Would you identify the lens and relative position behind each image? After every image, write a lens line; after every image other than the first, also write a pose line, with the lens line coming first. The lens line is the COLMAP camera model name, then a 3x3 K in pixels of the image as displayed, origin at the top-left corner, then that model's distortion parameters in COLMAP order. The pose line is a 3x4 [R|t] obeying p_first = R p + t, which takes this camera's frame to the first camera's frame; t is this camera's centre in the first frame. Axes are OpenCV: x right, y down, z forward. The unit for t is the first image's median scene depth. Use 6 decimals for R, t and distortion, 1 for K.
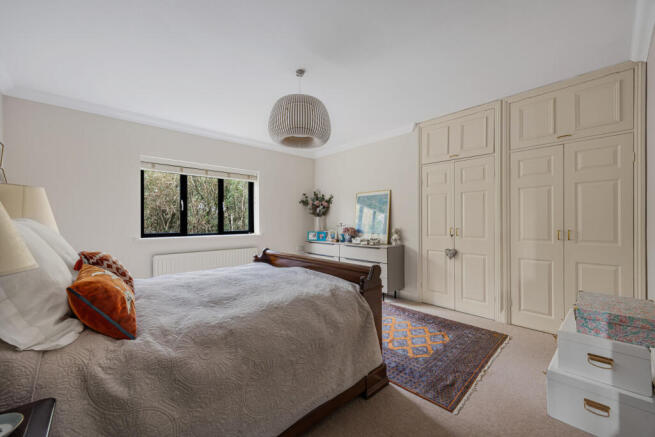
lens RADIAL K [[250.9, 0, 334.0], [0, 250.9, 219.7], [0, 0, 1]] dist [0.001766, 0.000166]
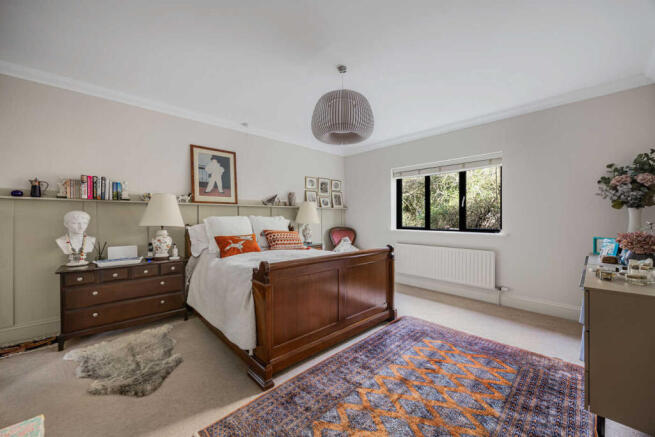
lens RADIAL K [[250.9, 0, 334.0], [0, 250.9, 218.8], [0, 0, 1]] dist [0.001766, 0.000166]
pose [[0.014831, 0.008497, -0.999854, 0.513593], [0.002223, 0.999961, 0.008531, 0.003412], [0.999888, -0.002349, 0.014811, 0.559146]]
